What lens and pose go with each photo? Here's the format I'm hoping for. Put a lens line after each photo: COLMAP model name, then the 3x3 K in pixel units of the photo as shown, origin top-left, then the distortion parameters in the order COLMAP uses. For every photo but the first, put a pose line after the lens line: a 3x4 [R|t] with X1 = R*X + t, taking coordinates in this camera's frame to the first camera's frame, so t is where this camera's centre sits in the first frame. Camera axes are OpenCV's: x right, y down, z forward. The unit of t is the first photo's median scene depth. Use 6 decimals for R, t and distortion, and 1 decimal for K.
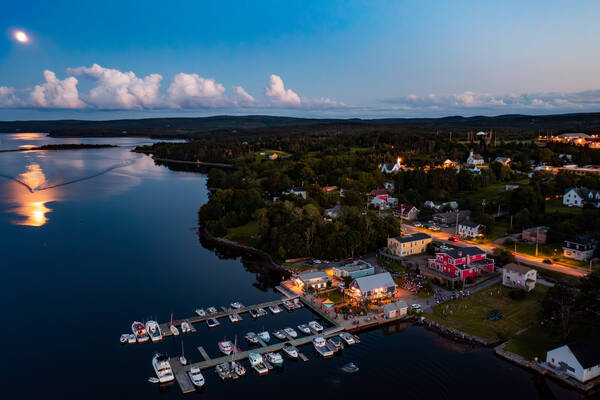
lens RADIAL K [[476.3, 0, 301.5], [0, 476.3, 199.2], [0, 0, 1]] dist [-0.005343, -0.010388]
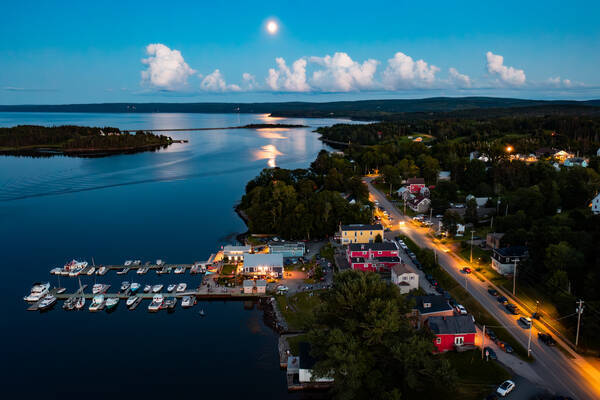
lens RADIAL K [[476.3, 0, 301.1], [0, 476.3, 200.6], [0, 0, 1]] dist [-0.005343, -0.010388]
pose [[0.889780, 0.091273, -0.447169, 0.166531], [-0.073293, 0.995658, 0.057389, -0.006009], [0.450466, -0.018289, 0.892606, 0.023841]]
